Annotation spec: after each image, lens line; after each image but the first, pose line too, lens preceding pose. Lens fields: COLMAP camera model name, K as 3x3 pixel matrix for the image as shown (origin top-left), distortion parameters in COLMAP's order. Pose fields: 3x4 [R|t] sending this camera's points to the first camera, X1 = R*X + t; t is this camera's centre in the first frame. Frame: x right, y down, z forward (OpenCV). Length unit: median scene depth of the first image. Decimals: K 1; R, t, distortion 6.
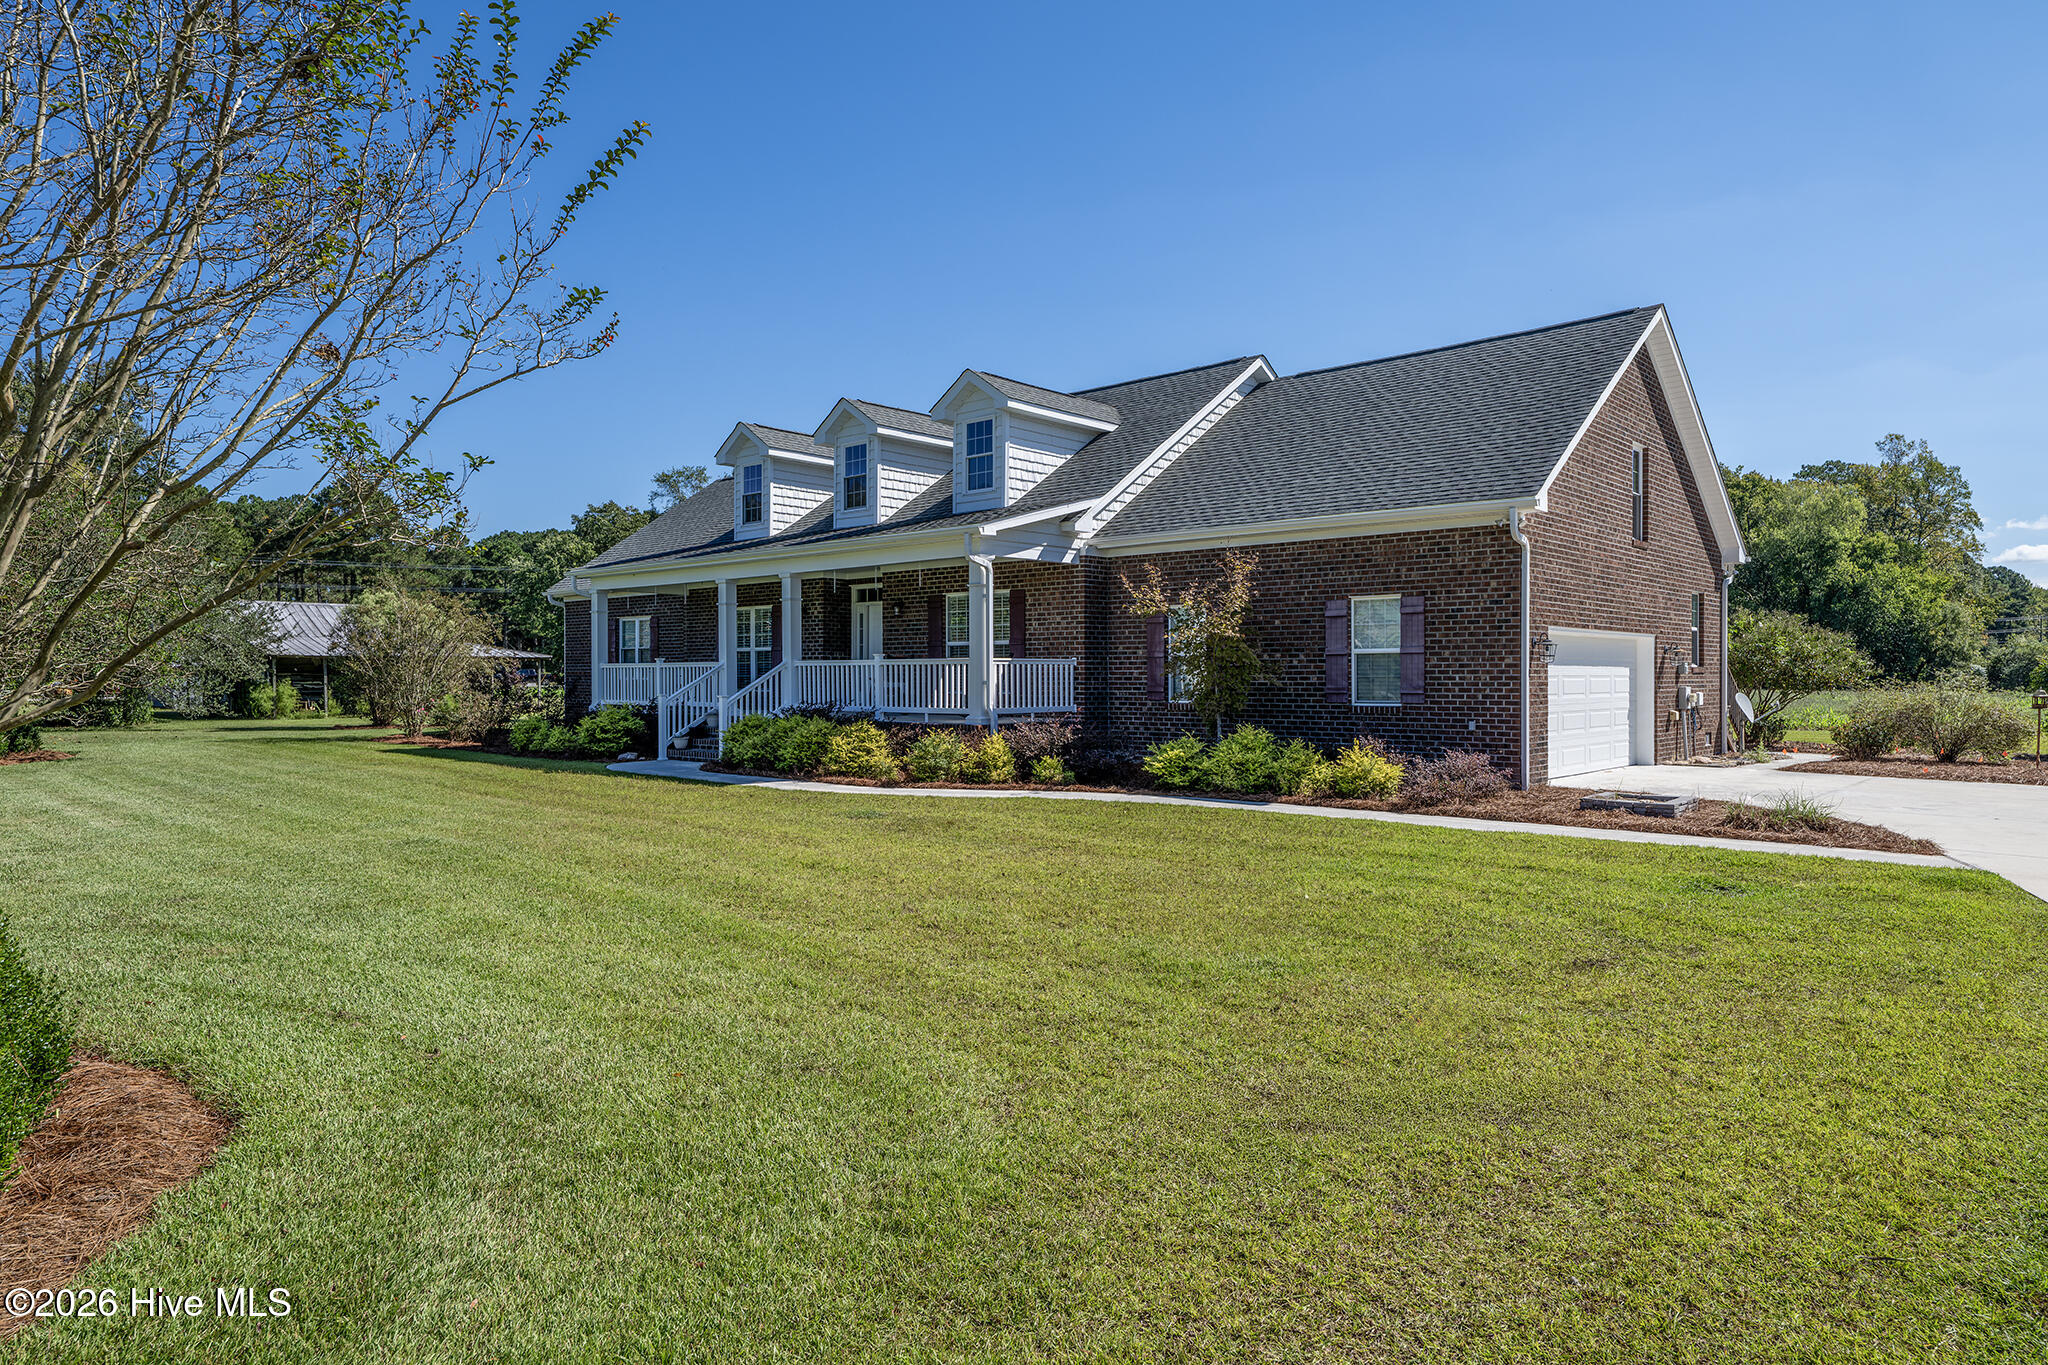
lens RADIAL K [[1207.3, 0, 1031.6], [0, 1207.3, 678.9], [0, 0, 1]] dist [0.027268, 0.000004]
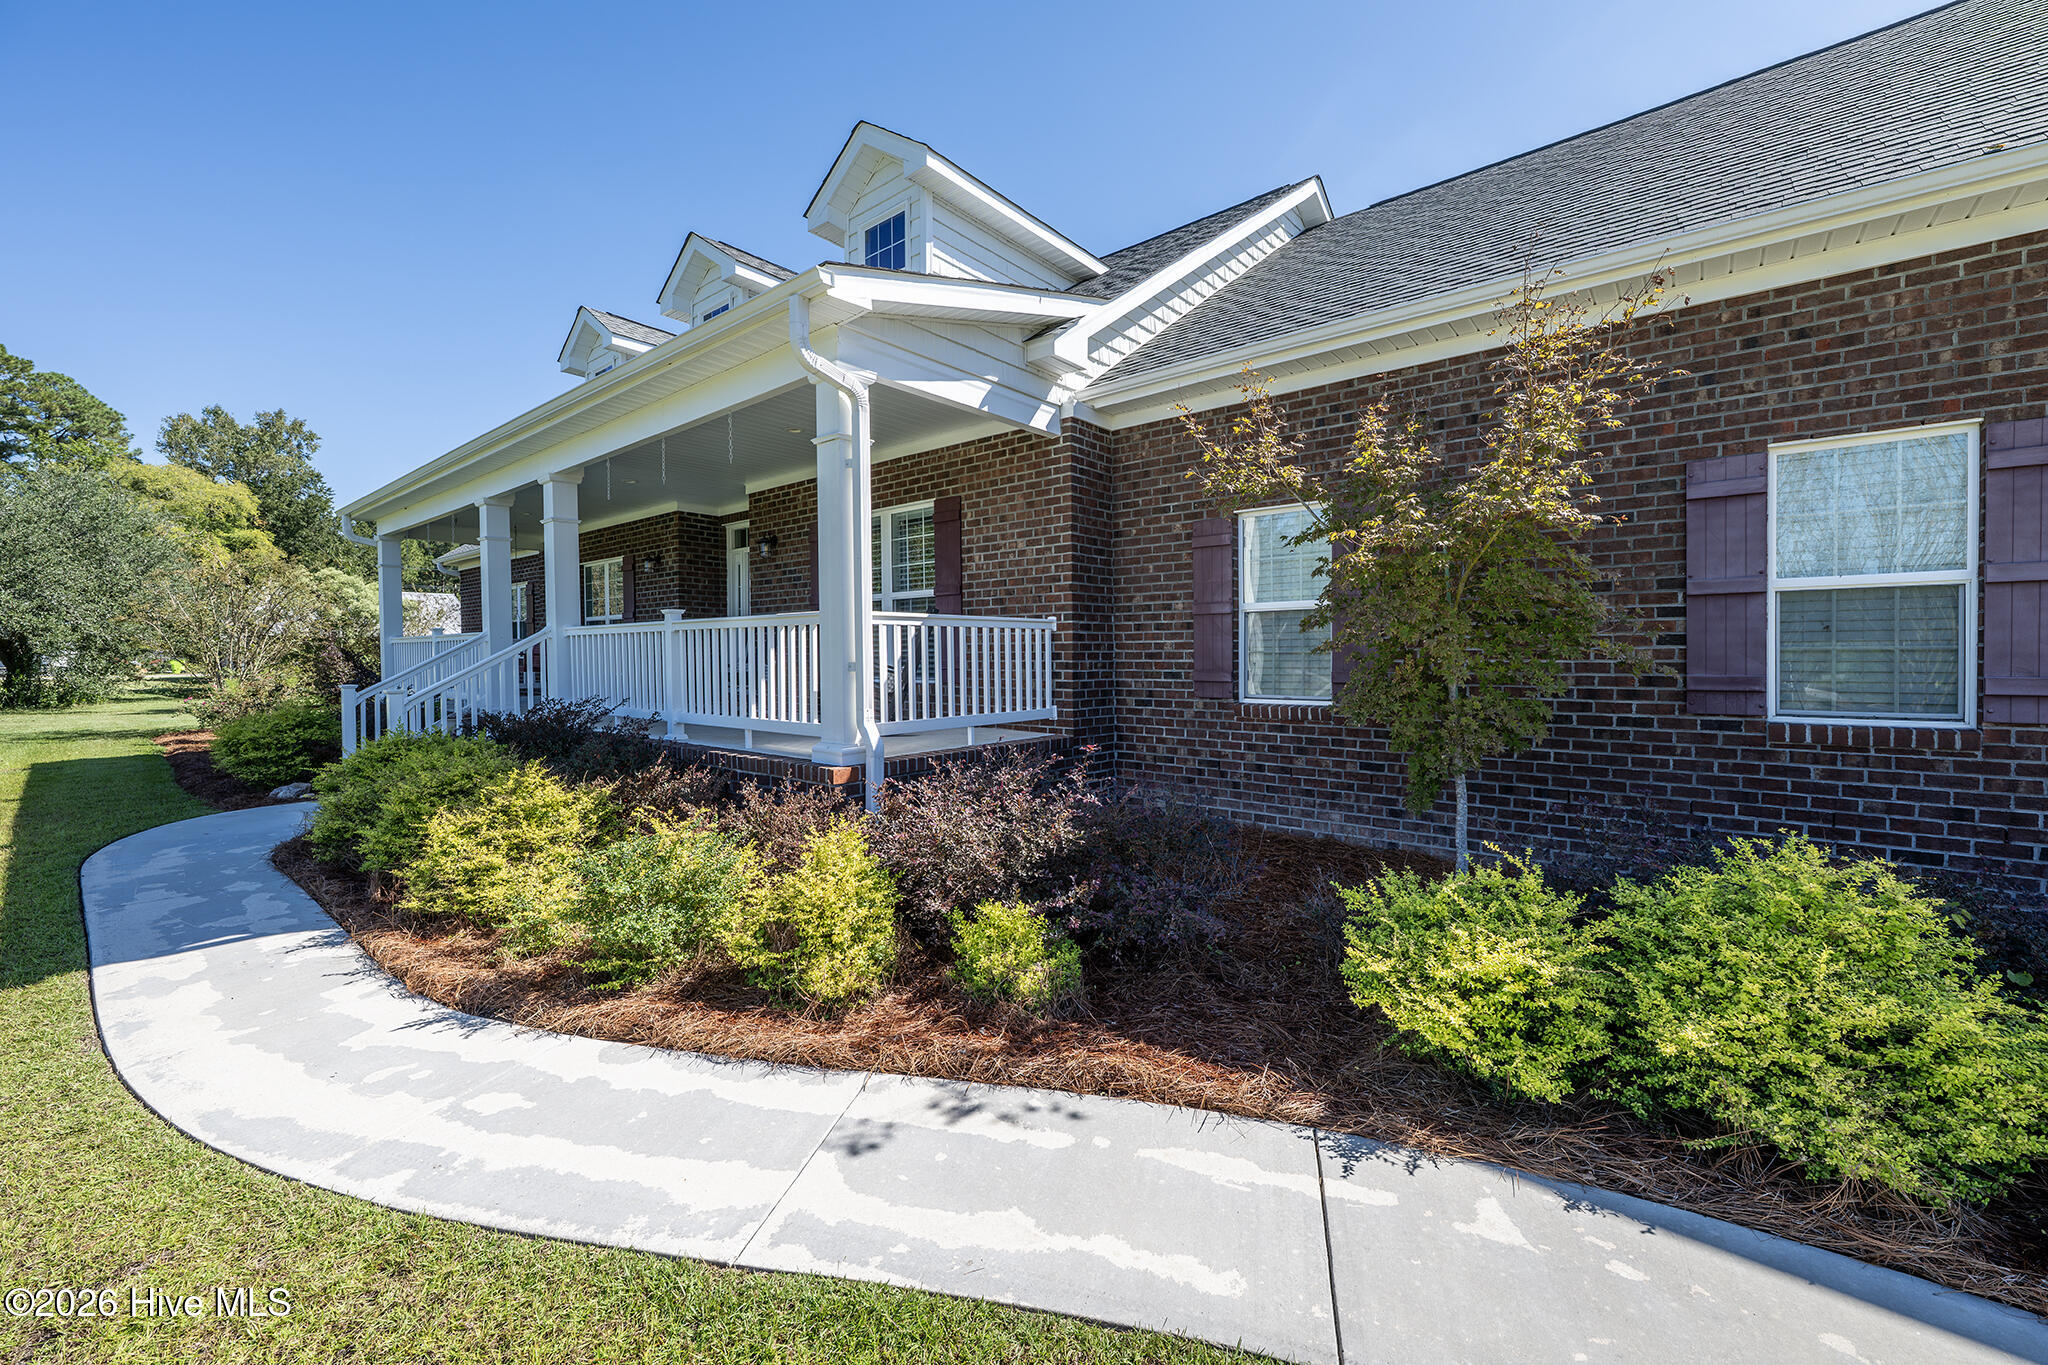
lens RADIAL K [[813.8, 0, 1018.8], [0, 813.8, 687.8], [0, 0, 1]] dist [-0.000757, 0.000006]
pose [[0.999571, -0.004876, 0.028874, 0.010783], [0.003719, 0.999194, 0.039977, -0.000556], [-0.029046, -0.039852, 0.998783, 0.651182]]
